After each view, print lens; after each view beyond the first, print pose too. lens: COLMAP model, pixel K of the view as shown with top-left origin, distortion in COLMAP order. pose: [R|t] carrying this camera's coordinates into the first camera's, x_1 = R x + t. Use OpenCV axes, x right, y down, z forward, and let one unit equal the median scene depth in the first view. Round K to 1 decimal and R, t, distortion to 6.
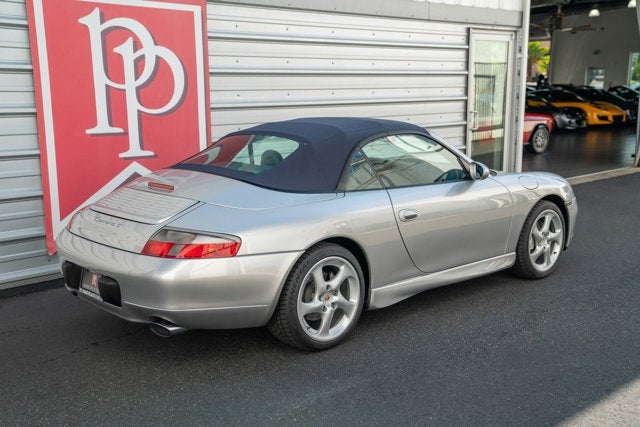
lens RADIAL K [[726.7, 0, 318.9], [0, 726.7, 213.3], [0, 0, 1]] dist [0.055010, 0.237585]
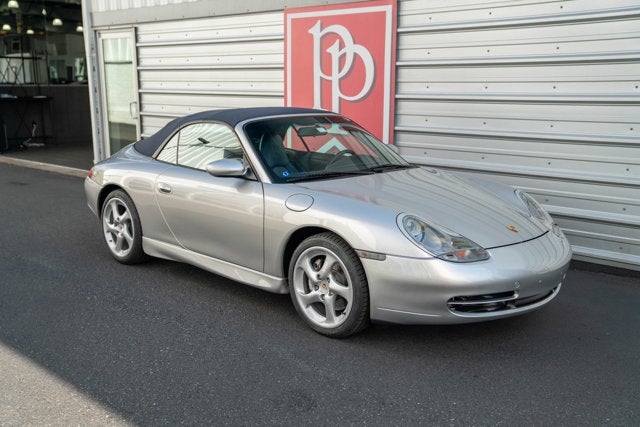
lens RADIAL K [[711.0, 0, 312.0], [0, 711.0, 212.9], [0, 0, 1]] dist [0.025036, 0.272323]
pose [[0.033975, 0.194861, -0.980242, 1.003221], [-0.173510, 0.967064, 0.186228, -0.170007], [0.984246, 0.163755, 0.066667, 0.915966]]
